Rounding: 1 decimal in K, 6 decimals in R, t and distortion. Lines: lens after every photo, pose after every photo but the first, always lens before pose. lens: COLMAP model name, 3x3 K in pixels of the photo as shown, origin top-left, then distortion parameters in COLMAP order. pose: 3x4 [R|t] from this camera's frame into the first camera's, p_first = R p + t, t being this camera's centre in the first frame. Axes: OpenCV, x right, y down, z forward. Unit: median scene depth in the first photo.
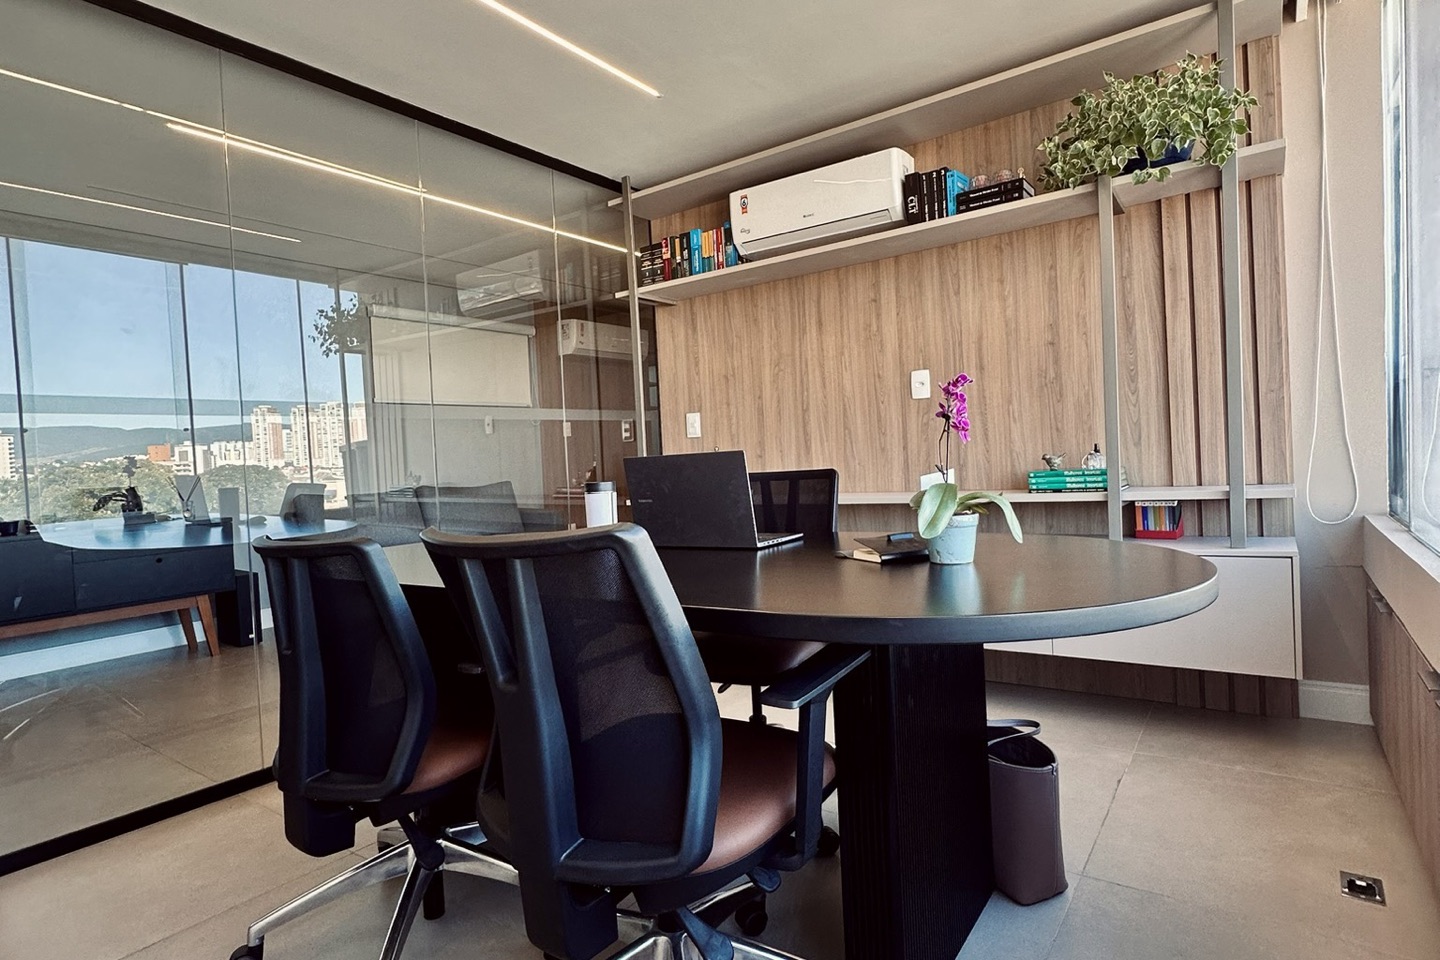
lens RADIAL K [[763.6, 0, 718.3], [0, 763.6, 460.9], [0, 0, 1]] dist [-0.000469, -0.000061]
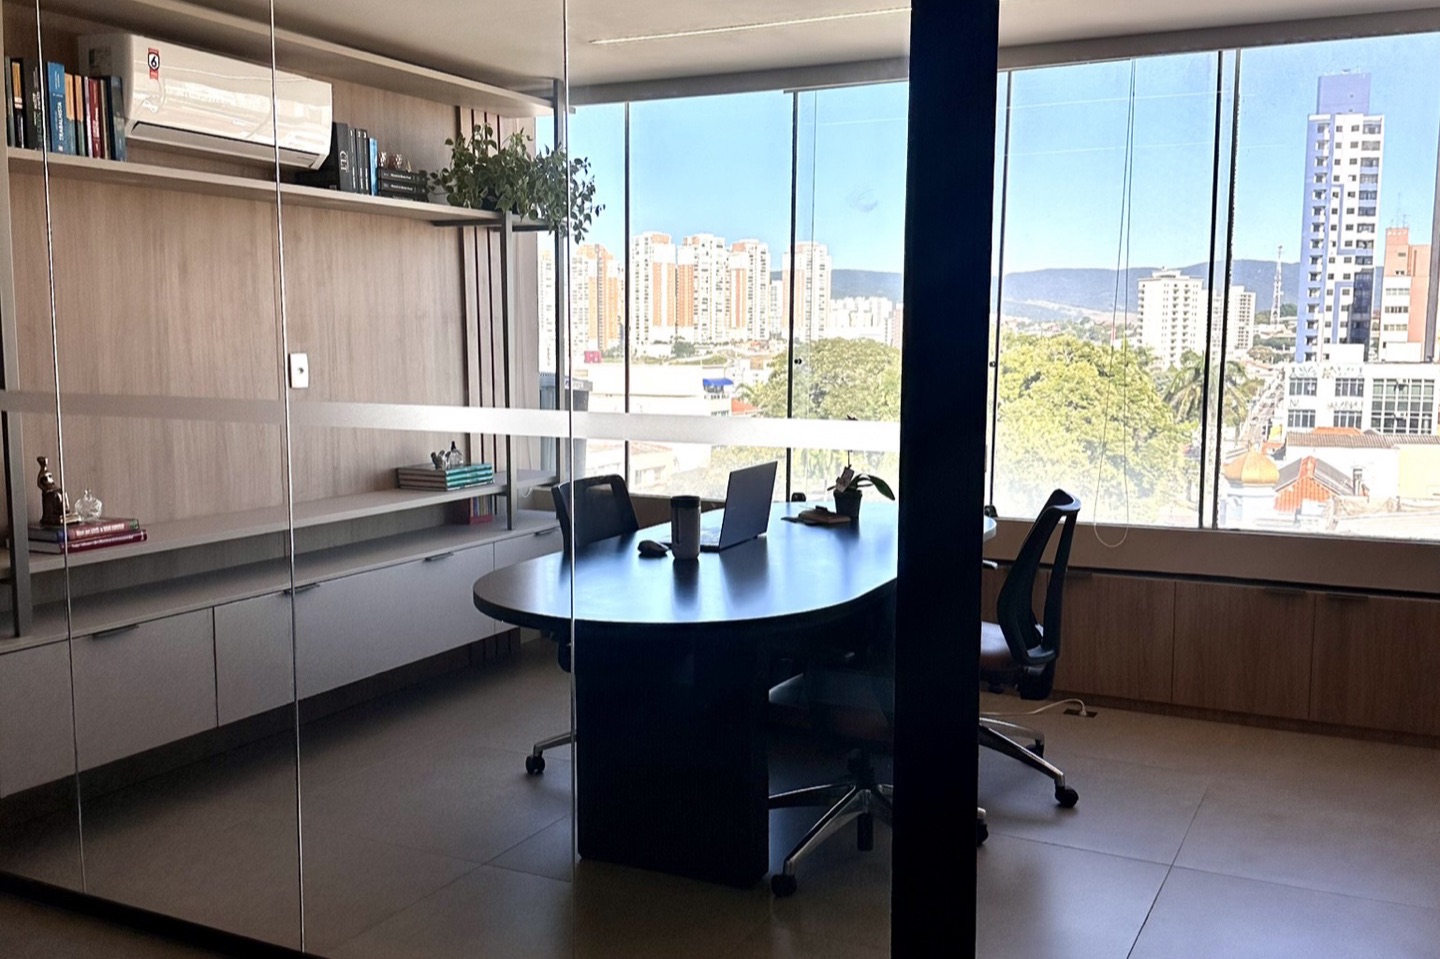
lens RADIAL K [[1359.8, 0, 720.0], [0, 1359.8, 479.5], [0, 0, 1]] dist [0.148515, -0.294142]
pose [[-0.148033, -0.052837, 0.987570, -1.212430], [0.011583, 0.998411, 0.055154, -0.058290], [-0.988915, 0.019604, -0.147186, 0.748768]]
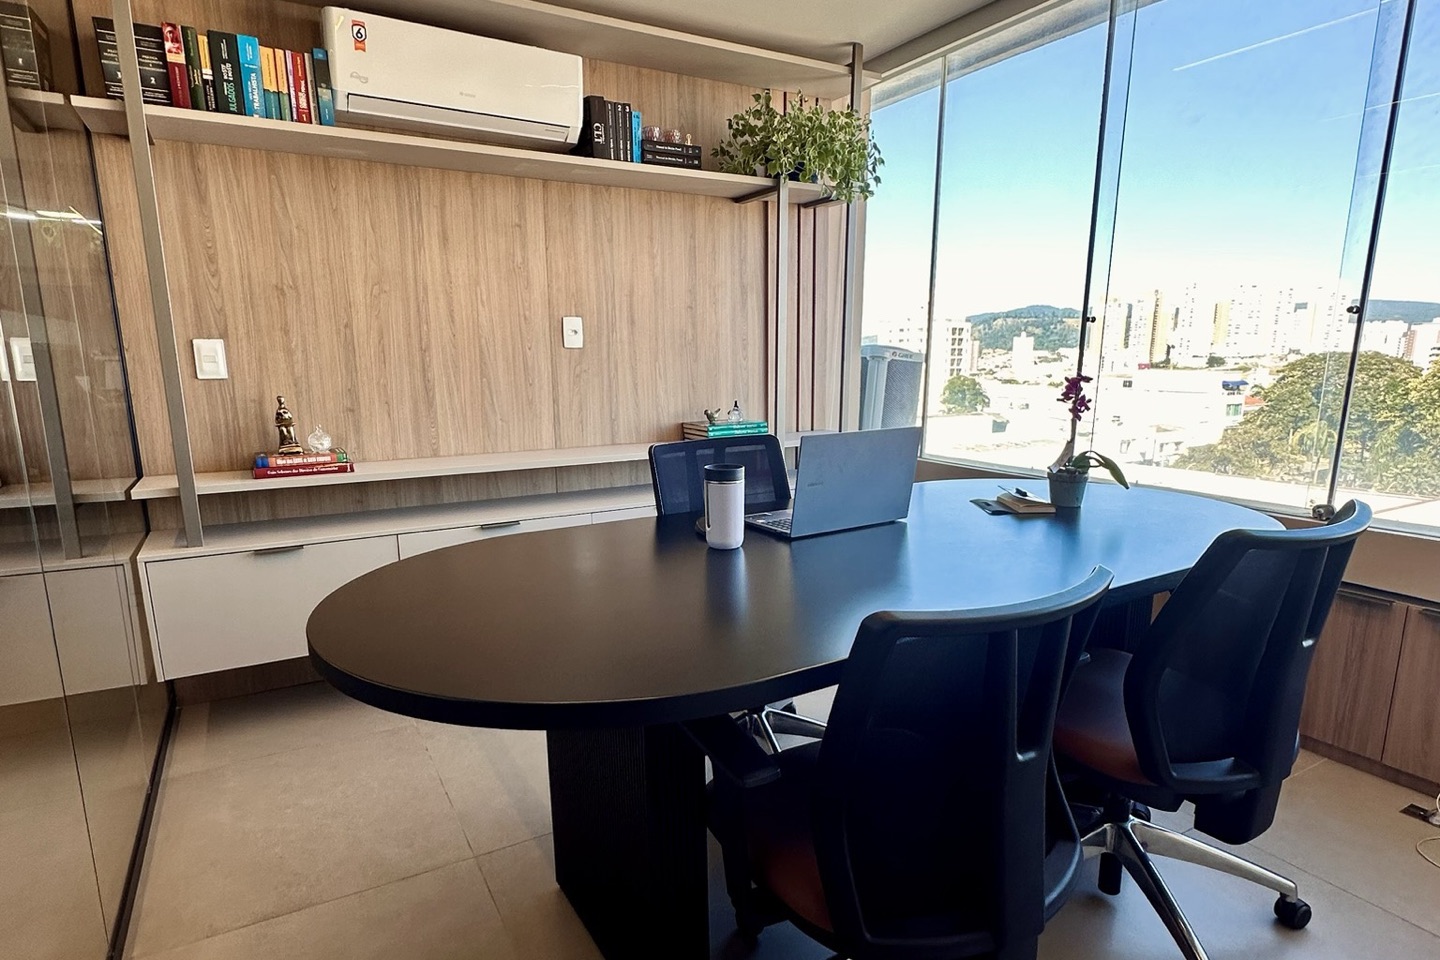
lens RADIAL K [[794.3, 0, 721.6], [0, 794.3, 501.1], [0, 0, 1]] dist [-0.001279, -0.000324]
pose [[0.414633, -0.116642, 0.902482, -0.536225], [-0.010100, 0.991100, 0.132735, -0.025971], [-0.909933, -0.064152, 0.409765, 0.412368]]
